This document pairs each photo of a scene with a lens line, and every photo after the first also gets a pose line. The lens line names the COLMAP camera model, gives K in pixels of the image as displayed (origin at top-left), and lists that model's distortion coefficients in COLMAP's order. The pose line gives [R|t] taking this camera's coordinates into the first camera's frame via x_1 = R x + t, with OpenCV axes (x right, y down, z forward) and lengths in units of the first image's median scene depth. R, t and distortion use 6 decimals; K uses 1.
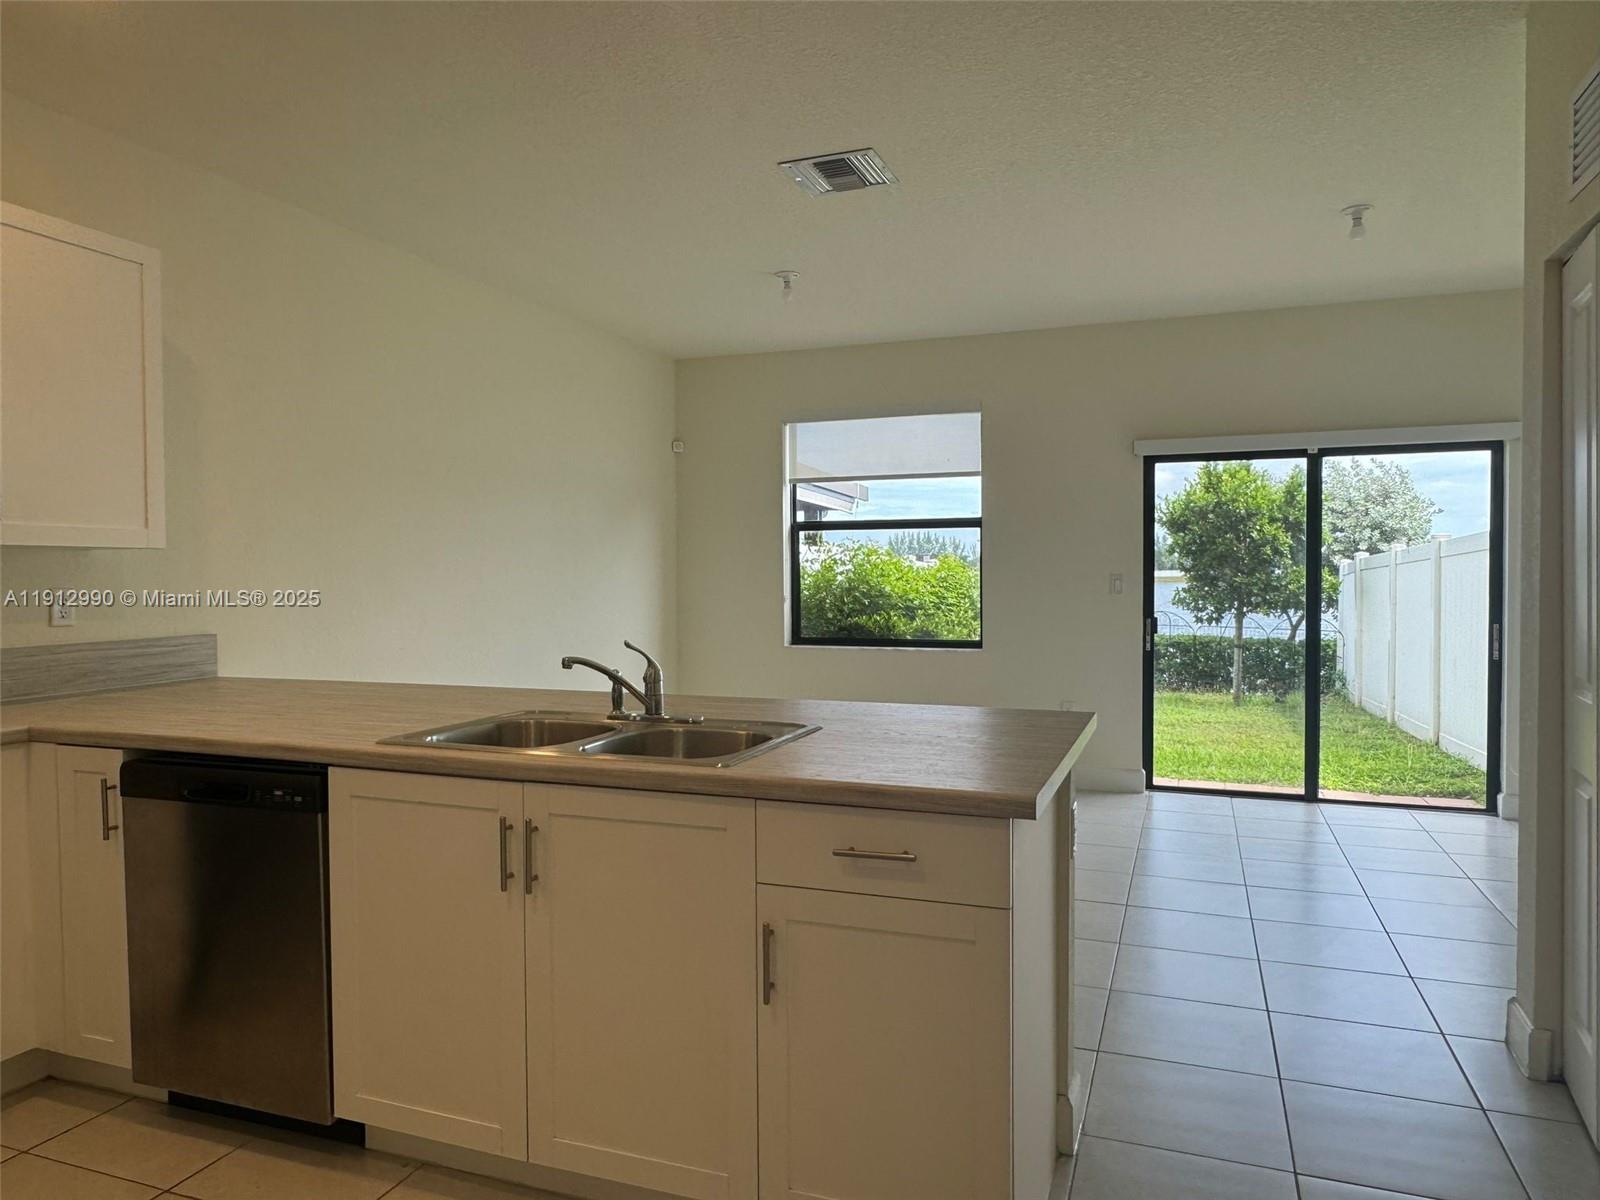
lens RADIAL K [[1047.6, 0, 804.5], [0, 1047.6, 597.9], [0, 0, 1]] dist [-0.004211, -0.005002]
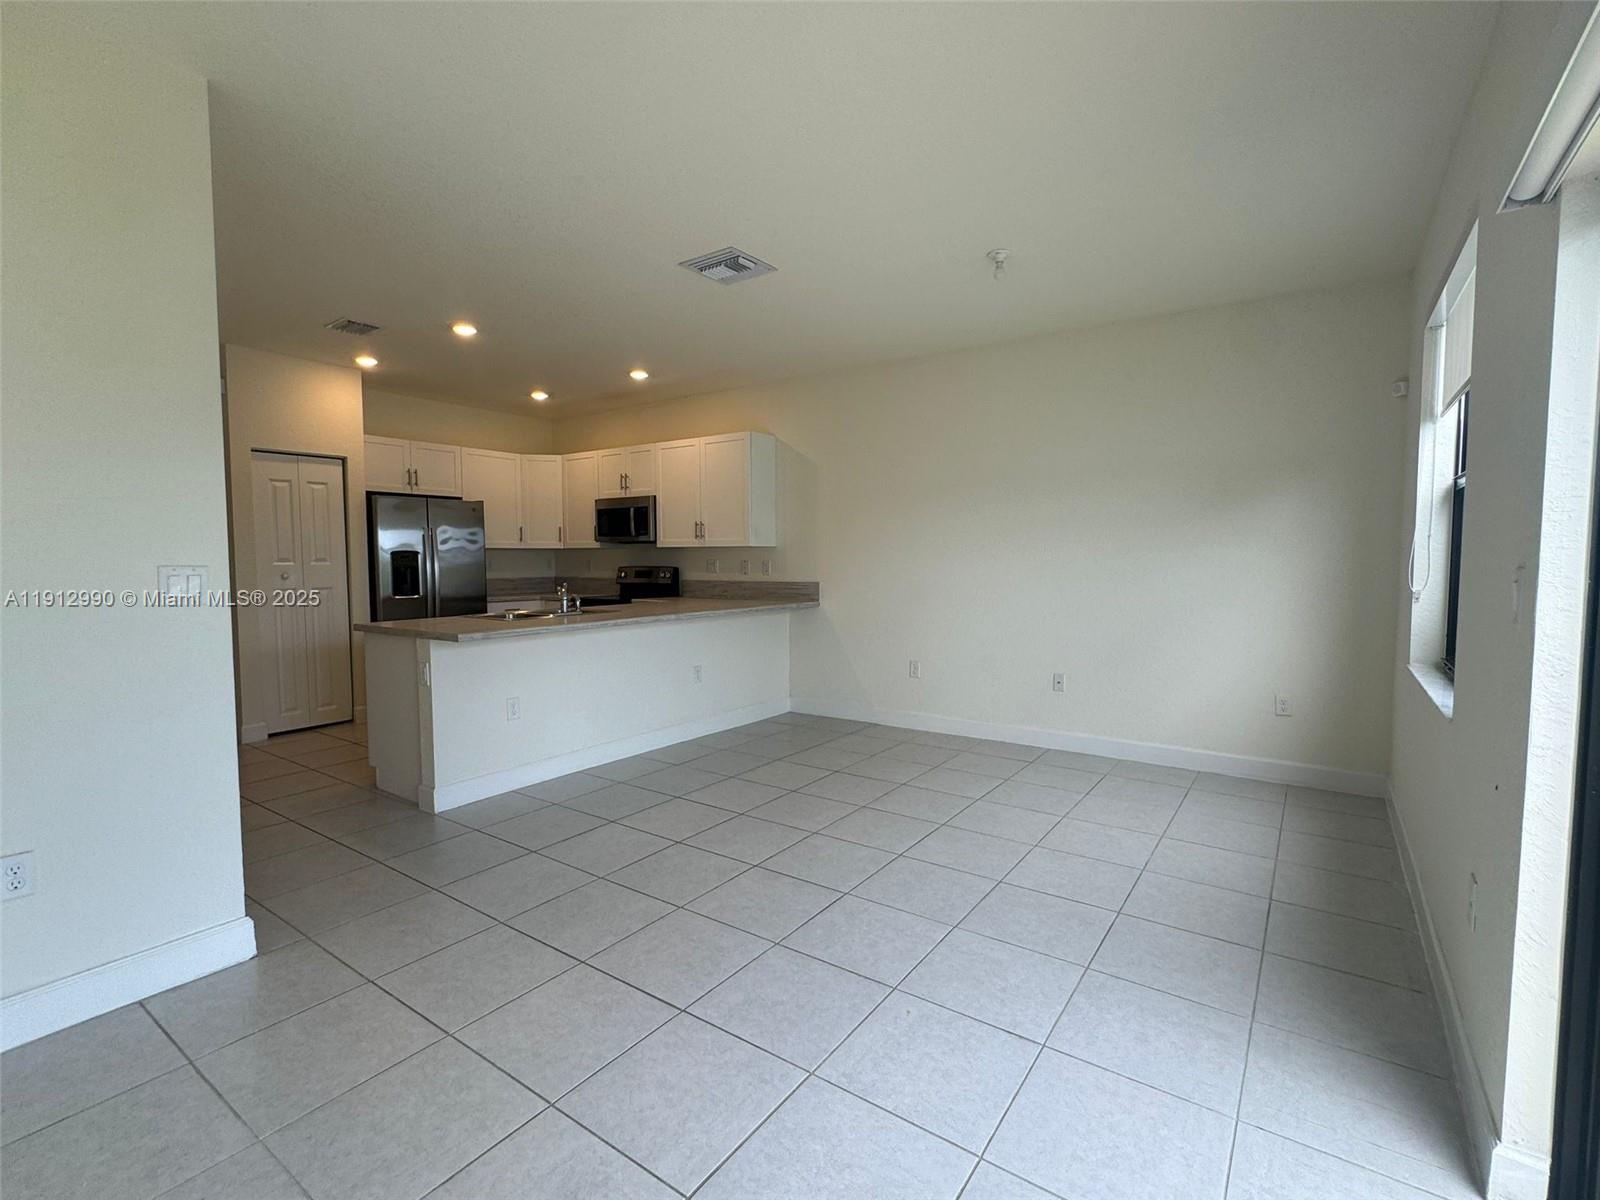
lens RADIAL K [[735.0, 0, 799.9], [0, 735.0, 601.1], [0, 0, 1]] dist [-0.001781, 0.001108]
pose [[-0.261304, 0.064706, -0.963085, 0.929263], [-0.019018, 0.997212, 0.072158, -0.037359], [0.965069, 0.037171, -0.259345, 1.316292]]
